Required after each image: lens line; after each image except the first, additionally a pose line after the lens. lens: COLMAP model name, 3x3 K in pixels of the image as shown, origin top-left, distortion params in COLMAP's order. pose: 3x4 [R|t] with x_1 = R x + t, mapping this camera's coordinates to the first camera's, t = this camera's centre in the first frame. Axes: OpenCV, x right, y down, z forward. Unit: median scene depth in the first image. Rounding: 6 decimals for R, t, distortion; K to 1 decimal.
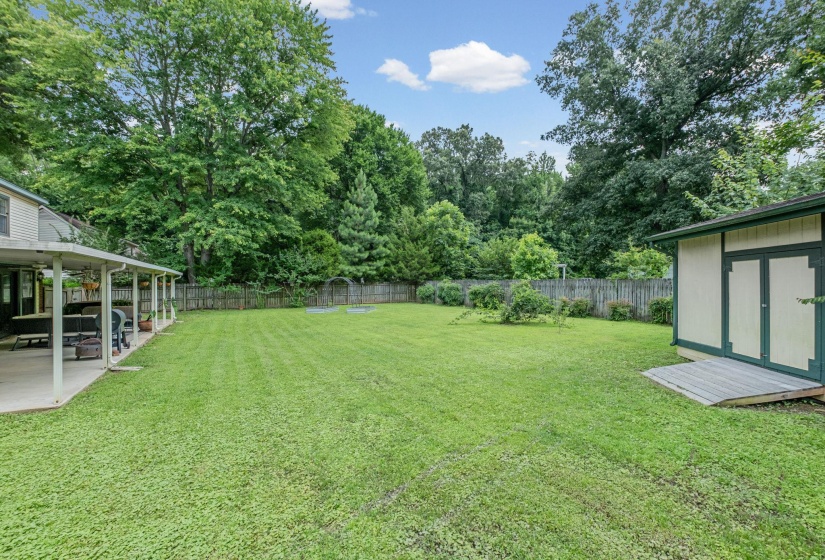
lens RADIAL K [[368.6, 0, 406.7], [0, 368.6, 279.7], [0, 0, 1]] dist [-0.000422, -0.000622]
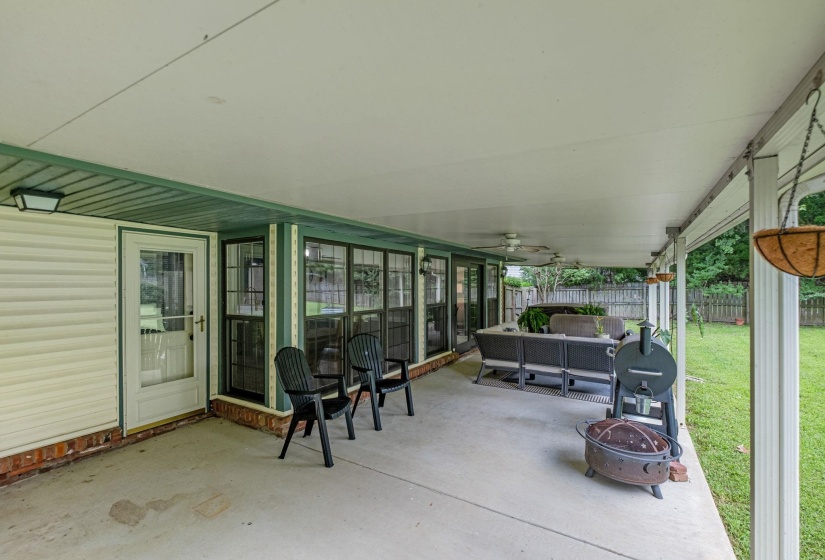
lens RADIAL K [[368.6, 0, 406.7], [0, 368.6, 279.7], [0, 0, 1]] dist [-0.000422, -0.000622]
pose [[0.518466, -0.016162, -0.854945, -0.279080], [0.012776, 0.999856, -0.011153, 0.009424], [0.855003, -0.005140, 0.518598, 0.269637]]
